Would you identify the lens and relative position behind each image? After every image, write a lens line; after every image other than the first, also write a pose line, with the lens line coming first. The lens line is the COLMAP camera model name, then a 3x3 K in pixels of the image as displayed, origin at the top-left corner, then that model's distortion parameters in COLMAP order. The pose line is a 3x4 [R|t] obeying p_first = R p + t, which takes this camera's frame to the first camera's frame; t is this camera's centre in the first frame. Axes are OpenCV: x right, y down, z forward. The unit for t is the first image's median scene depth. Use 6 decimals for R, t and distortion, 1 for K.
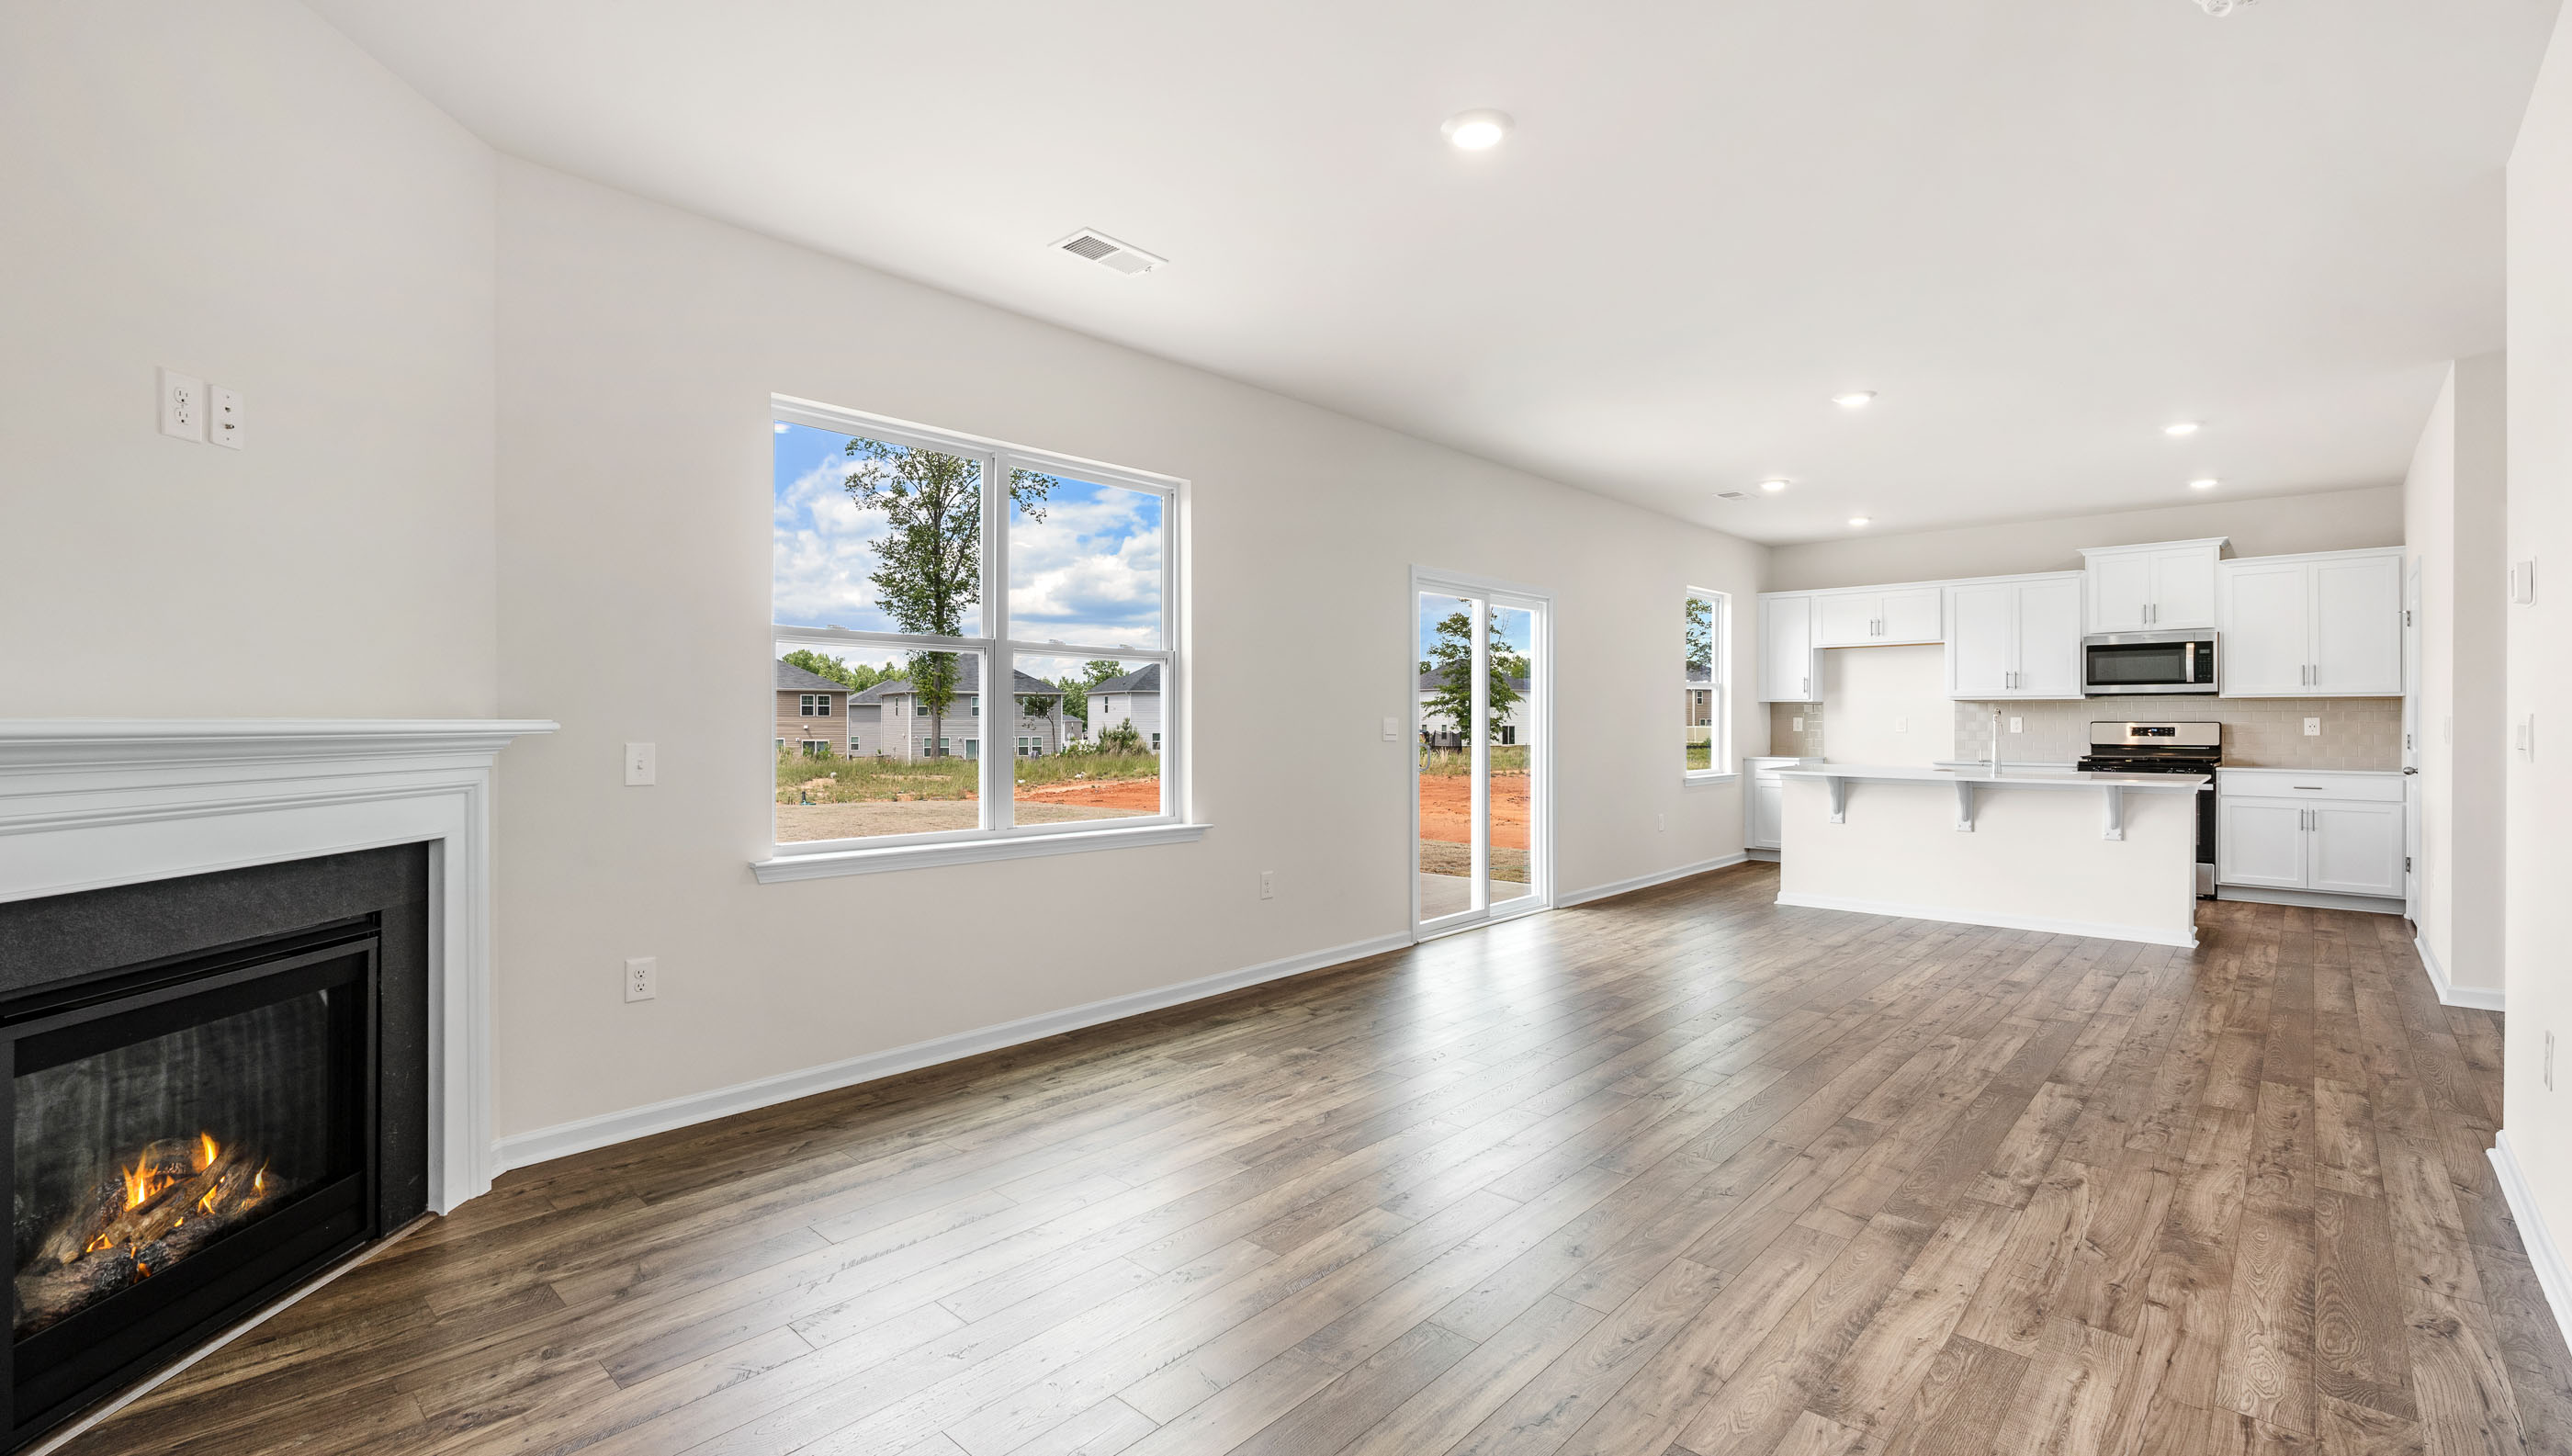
lens RADIAL K [[1115.8, 0, 1286.6], [0, 1115.8, 719.1], [0, 0, 1]] dist [-0.002470, -0.000502]
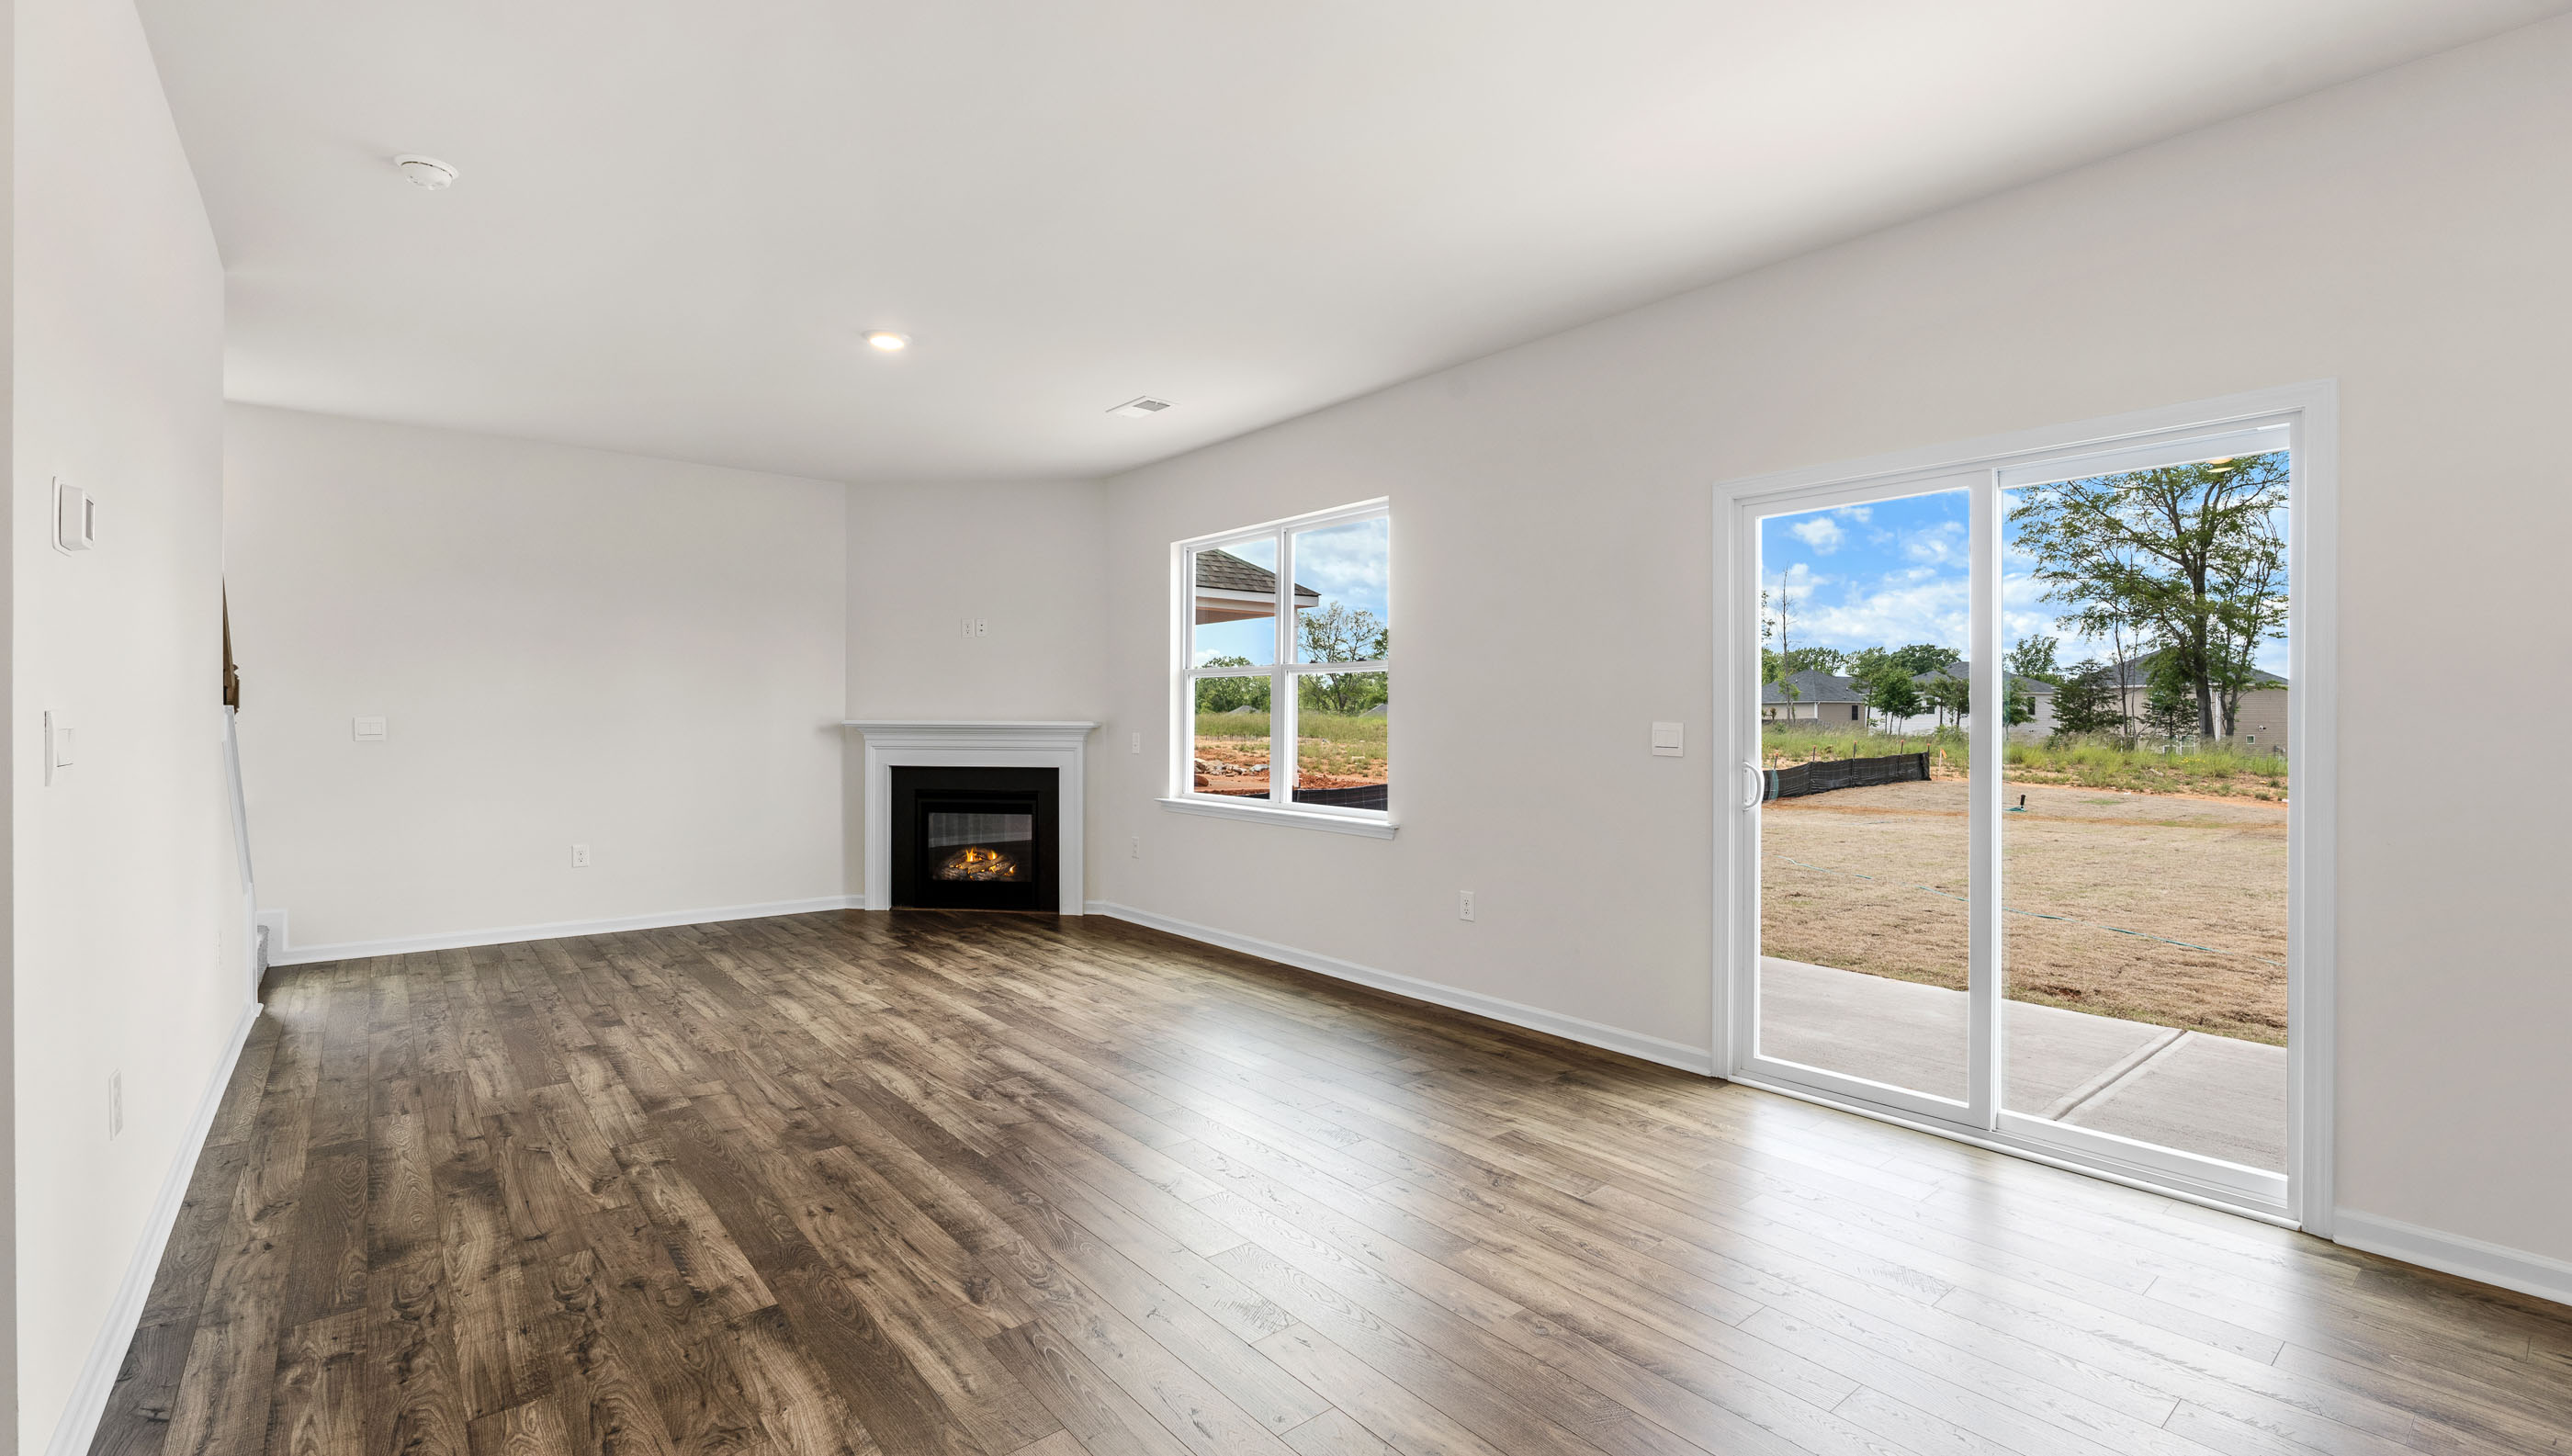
lens RADIAL K [[1110.8, 0, 1286.0], [0, 1110.8, 728.0], [0, 0, 1]] dist [-0.005647, 0.000222]
pose [[-0.135806, 0.005024, -0.990723, 1.198777], [-0.003830, 0.999977, 0.005595, -0.000977], [0.990728, 0.004554, -0.135783, 1.303128]]
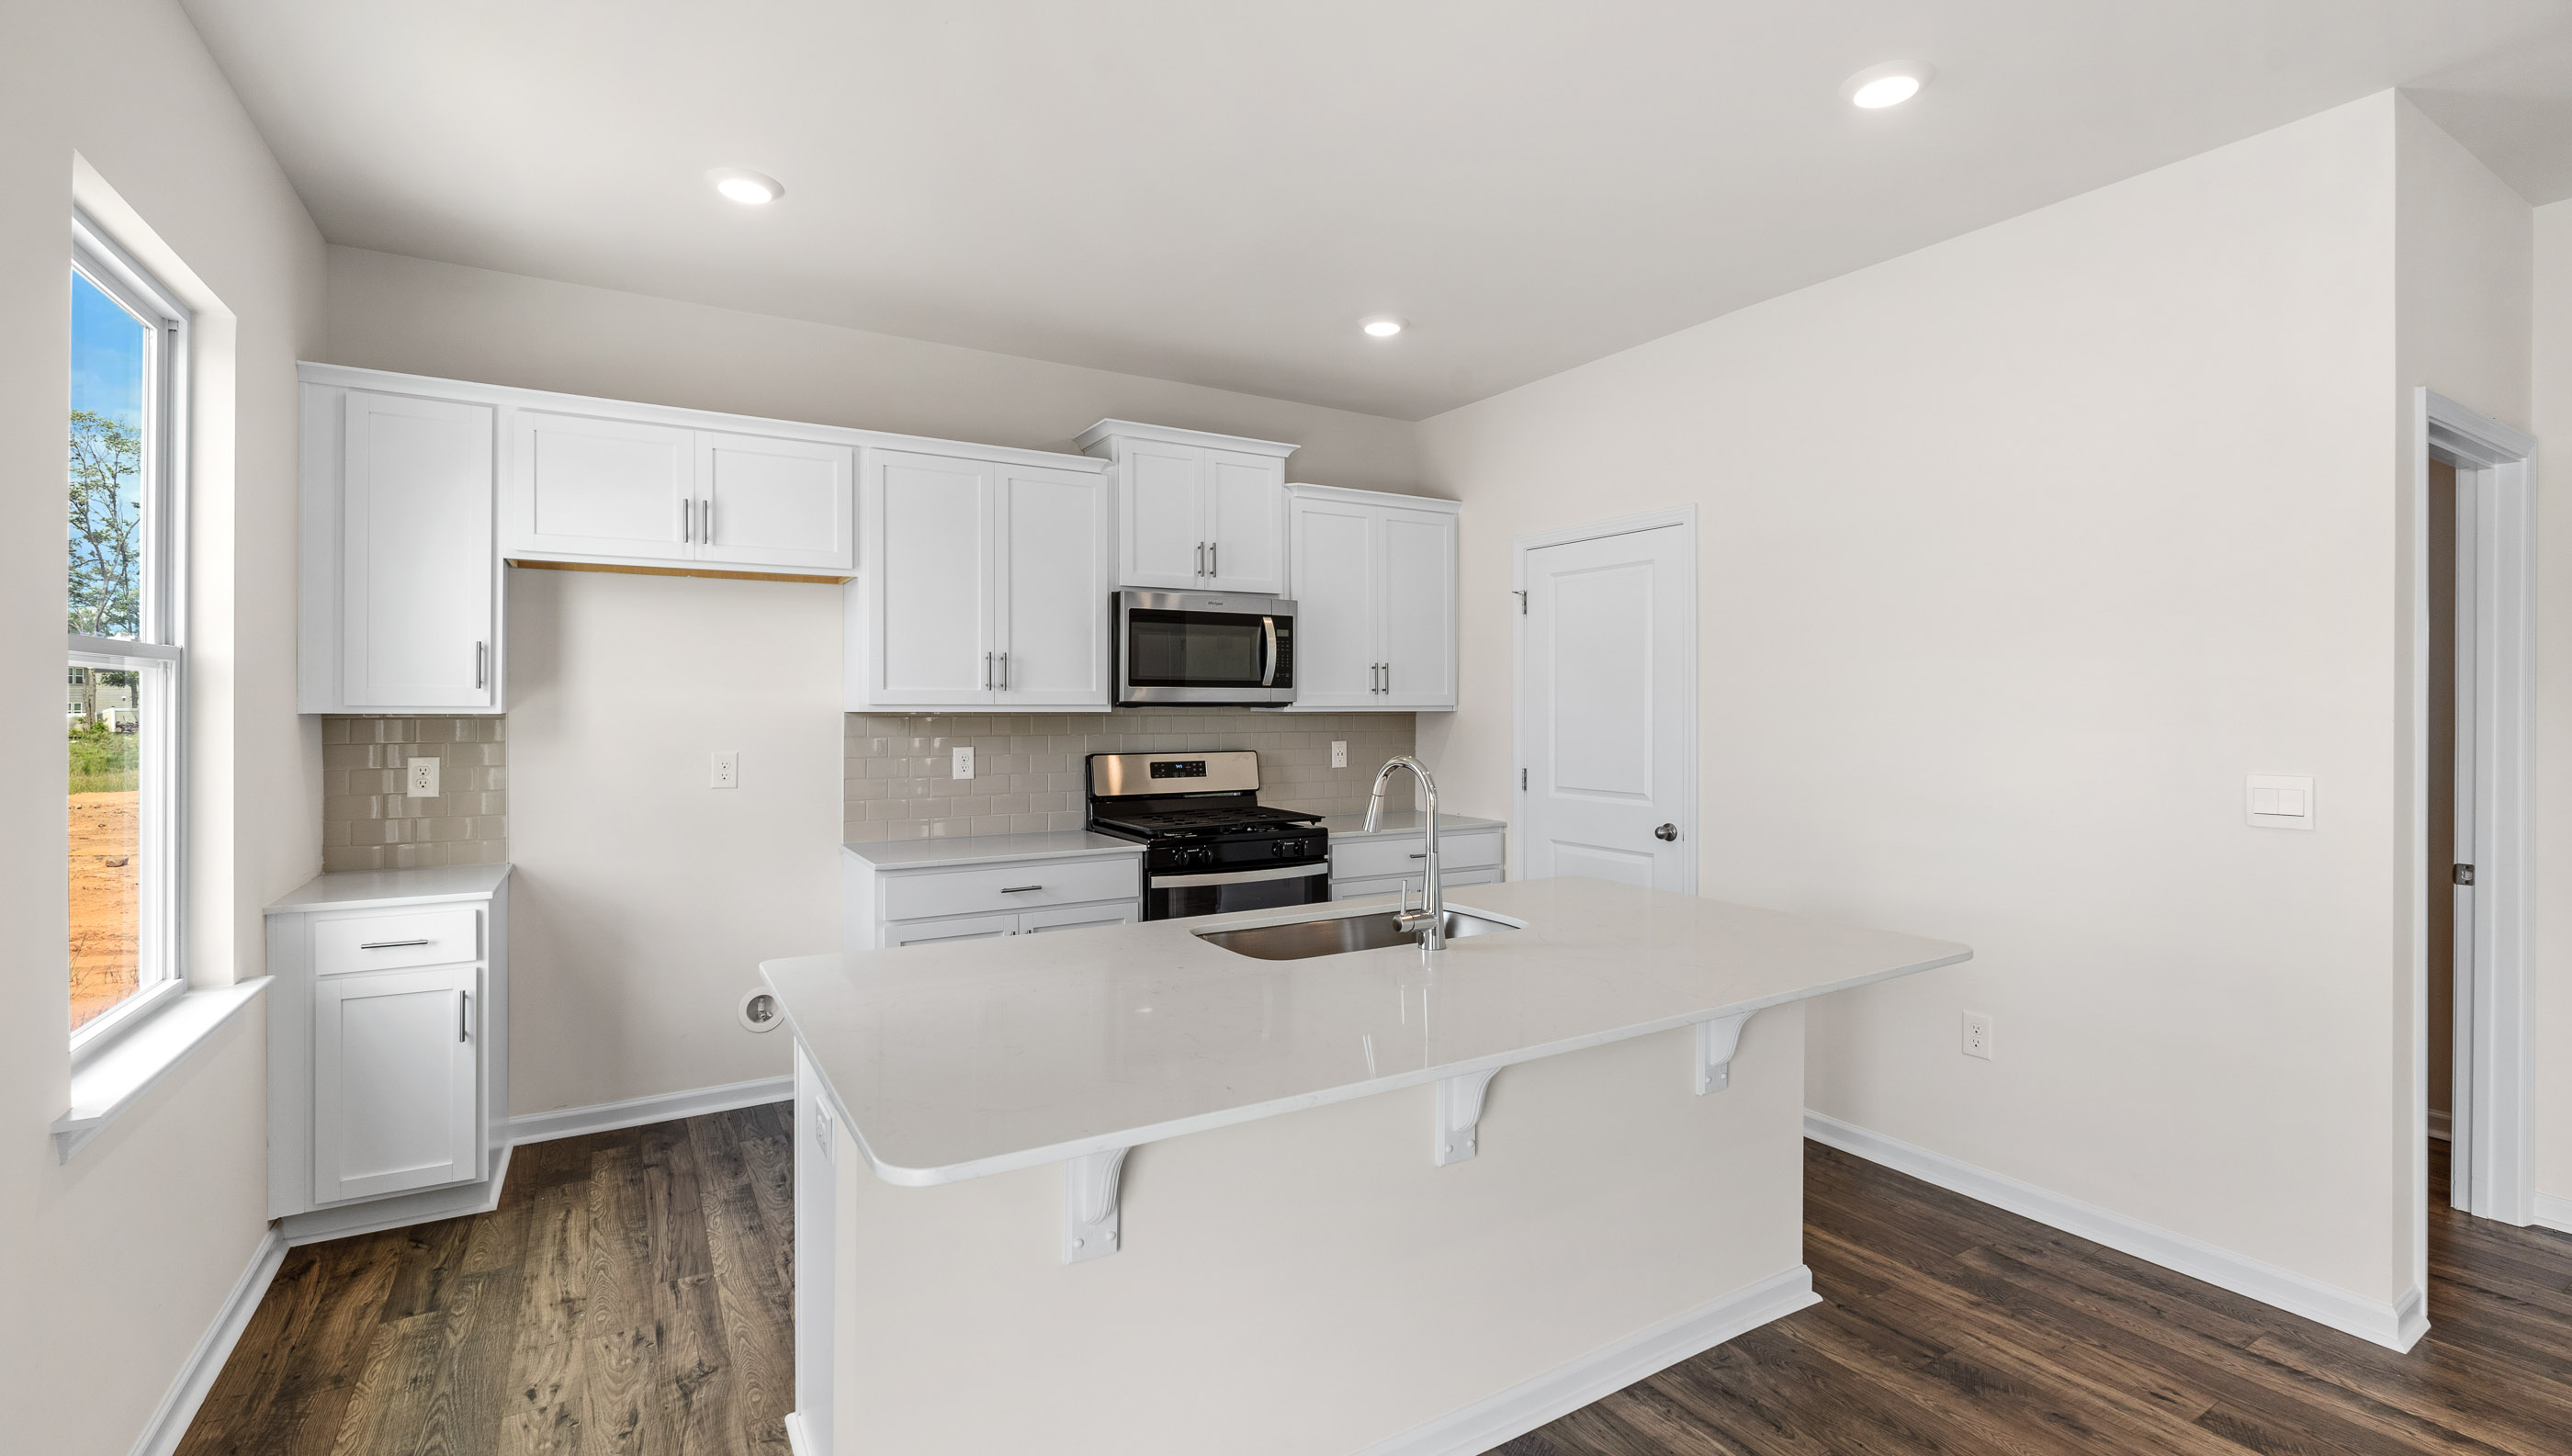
lens RADIAL K [[1127.9, 0, 1291.6], [0, 1127.9, 700.2], [0, 0, 1]] dist [-0.001739, -0.000015]
pose [[0.271495, 0.004602, 0.962429, 0.496424], [-0.000514, 0.999989, -0.004636, -0.044563], [-0.962440, 0.000765, 0.271494, 1.630905]]
